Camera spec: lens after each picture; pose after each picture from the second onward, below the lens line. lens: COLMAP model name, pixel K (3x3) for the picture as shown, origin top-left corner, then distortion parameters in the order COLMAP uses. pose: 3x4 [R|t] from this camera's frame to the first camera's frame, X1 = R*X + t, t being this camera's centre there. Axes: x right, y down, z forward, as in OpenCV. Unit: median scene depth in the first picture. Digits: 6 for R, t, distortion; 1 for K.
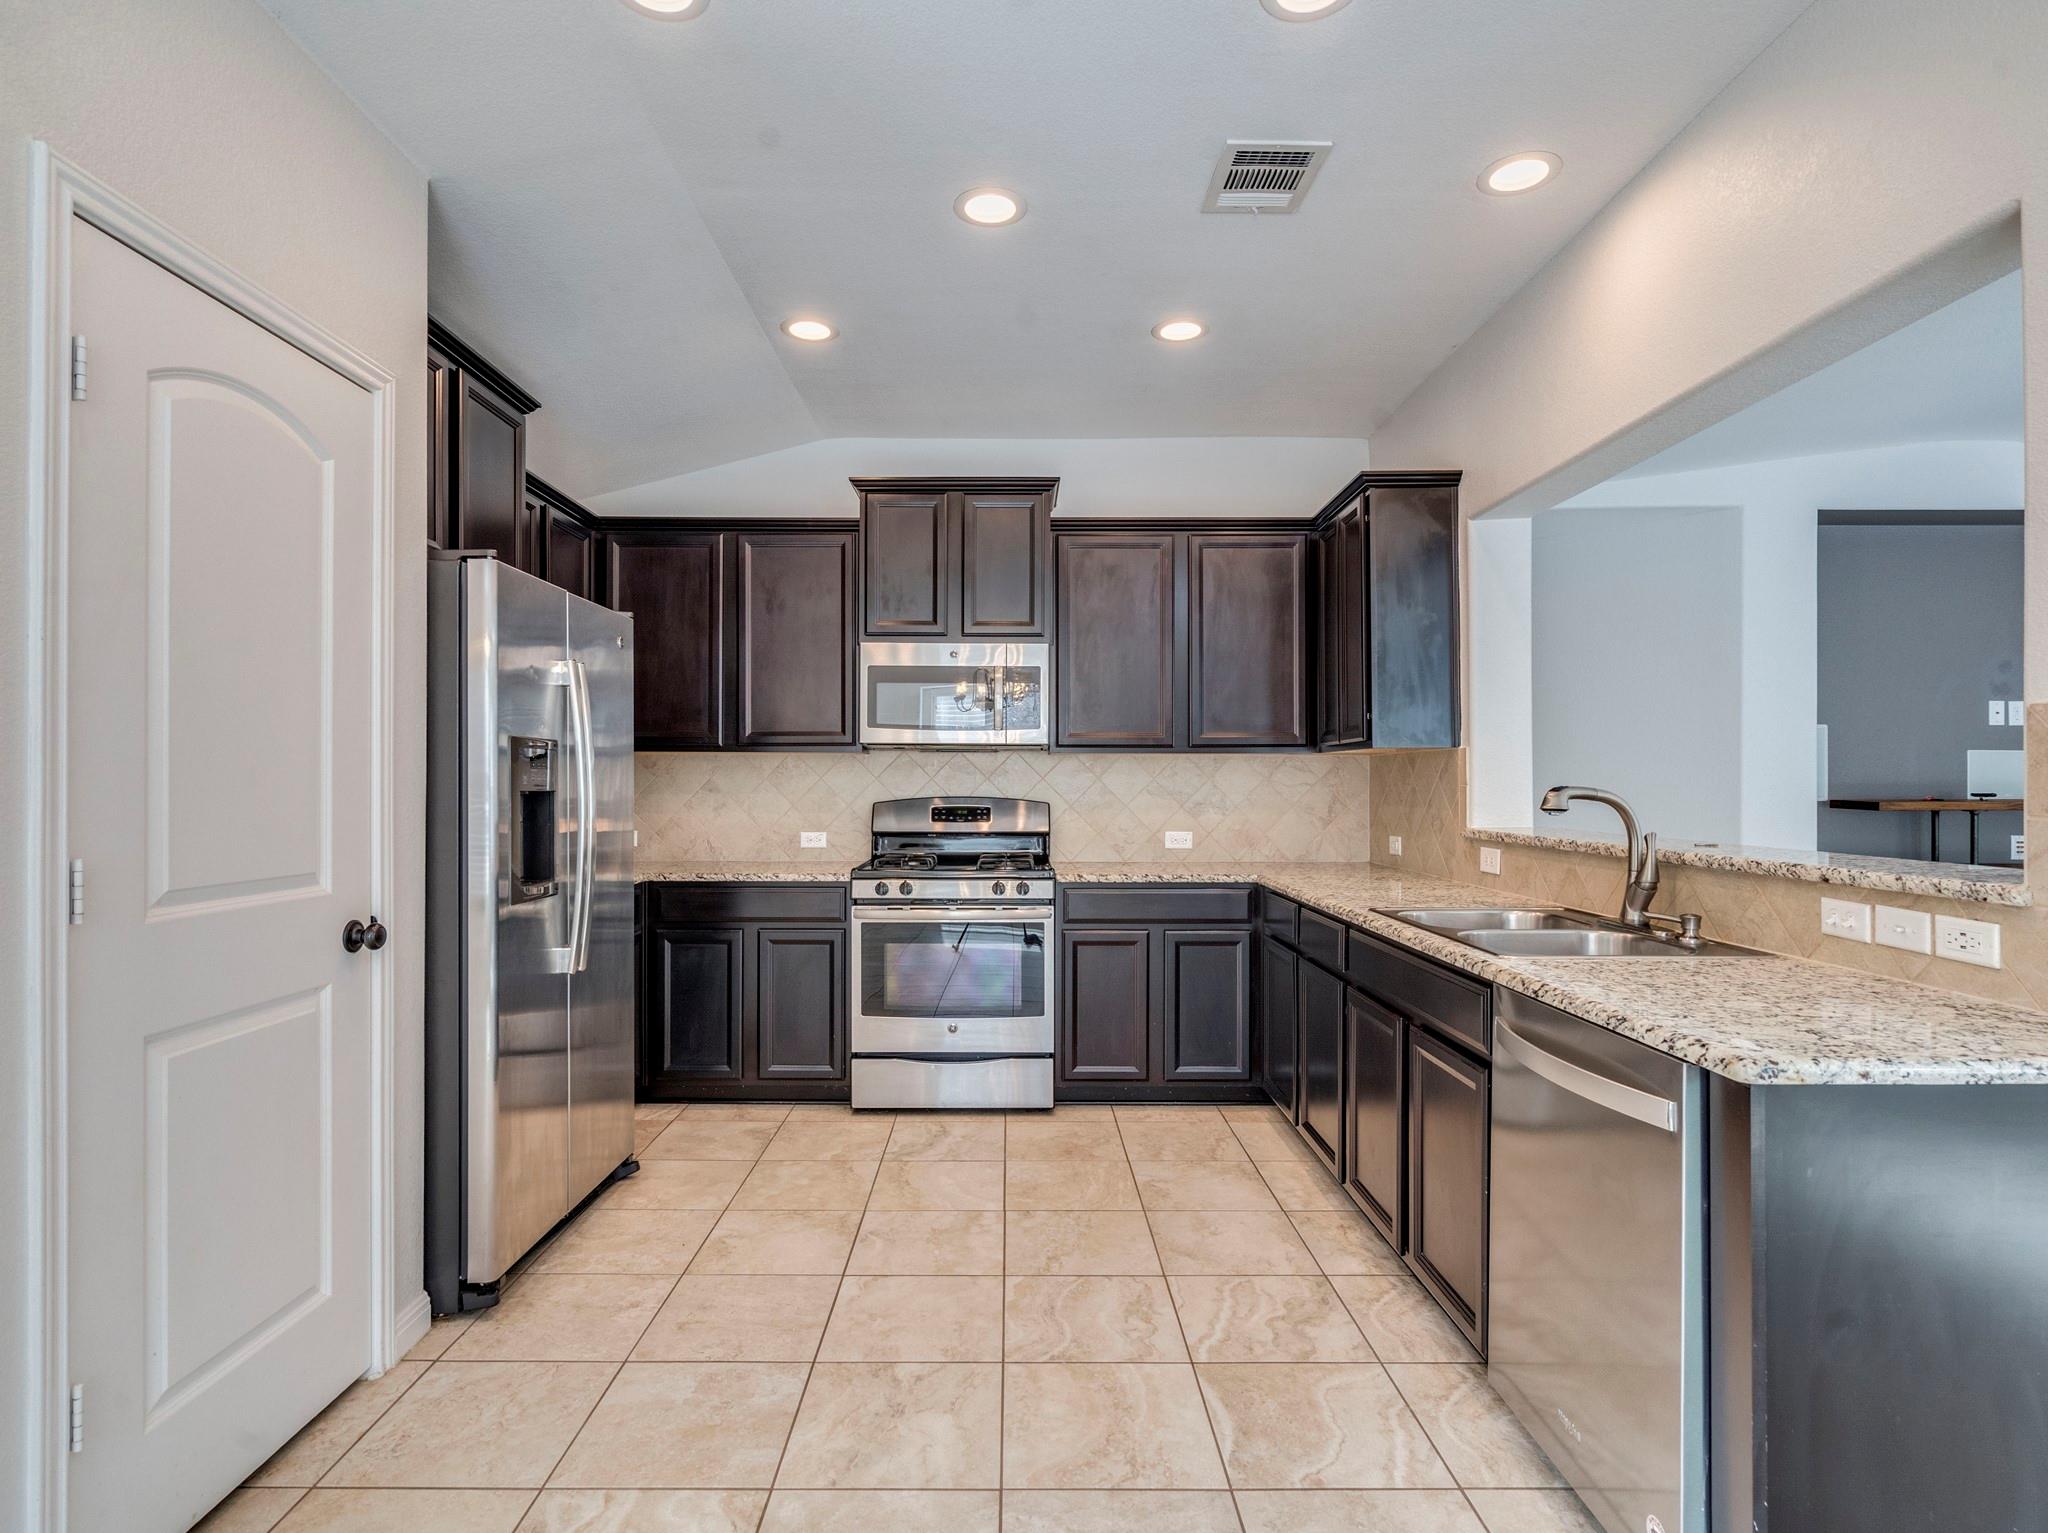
lens RADIAL K [[1068.6, 0, 1026.1], [0, 1068.6, 777.6], [0, 0, 1]] dist [-0.005088, 0.001199]
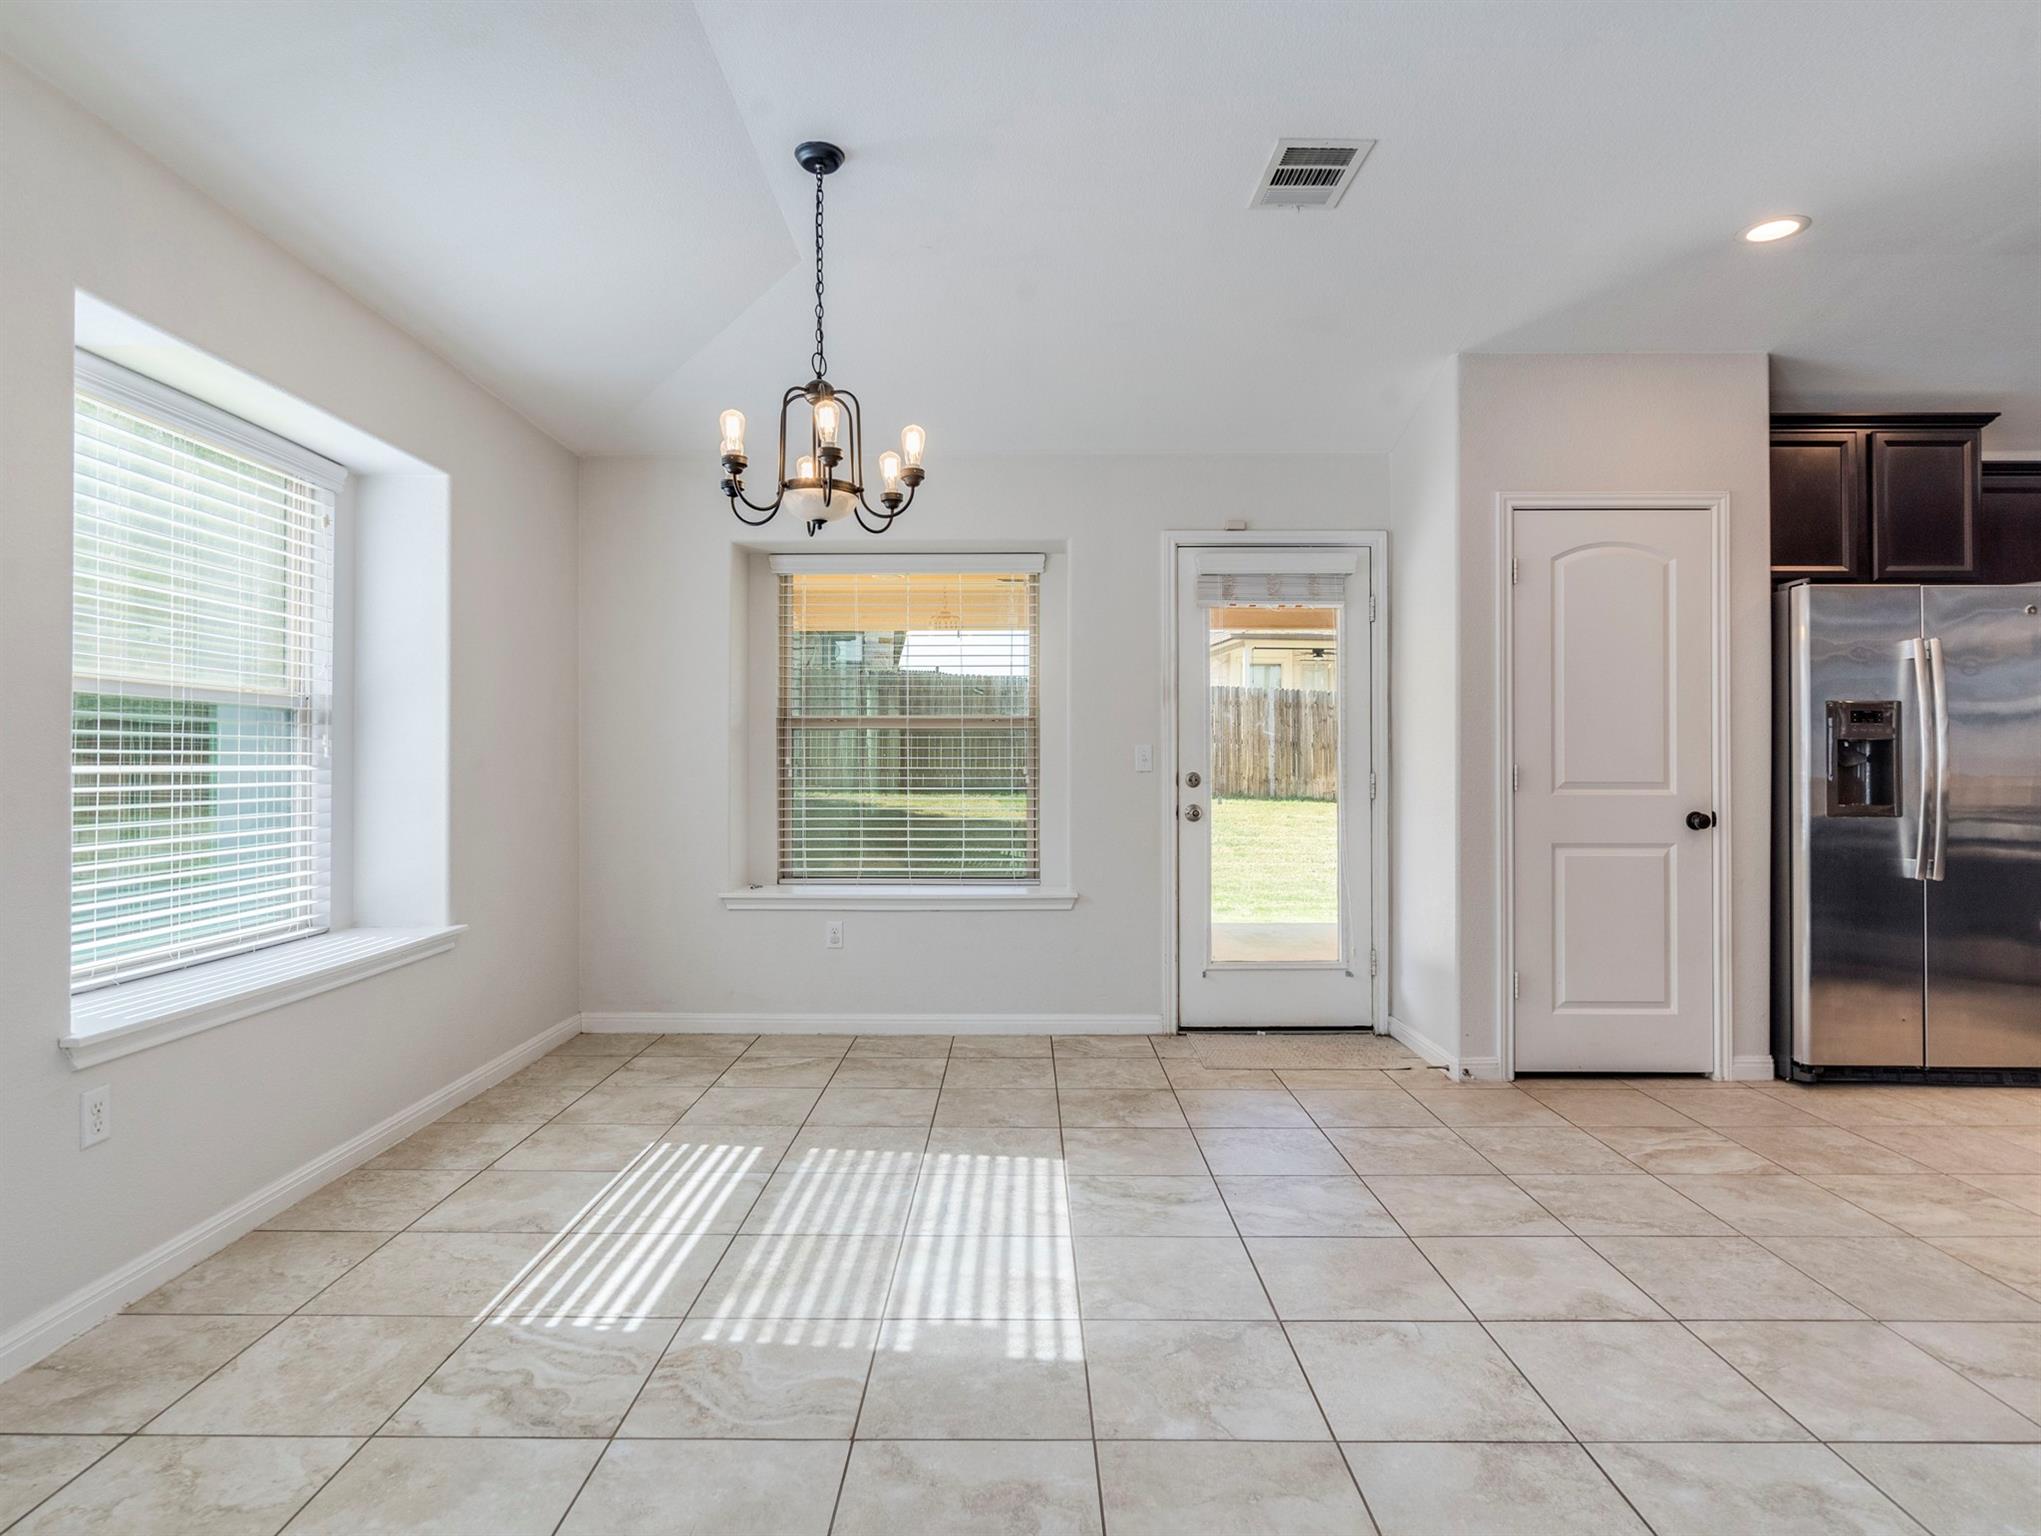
lens RADIAL K [[1092.8, 0, 1020.5], [0, 1092.8, 768.0], [0, 0, 1]] dist [-0.001243, 0.000321]
pose [[-0.004997, 0.000902, -0.999987, 0.696797], [0.006060, 0.999981, 0.000872, 0.030604], [0.999969, -0.006055, -0.005002, -0.067000]]
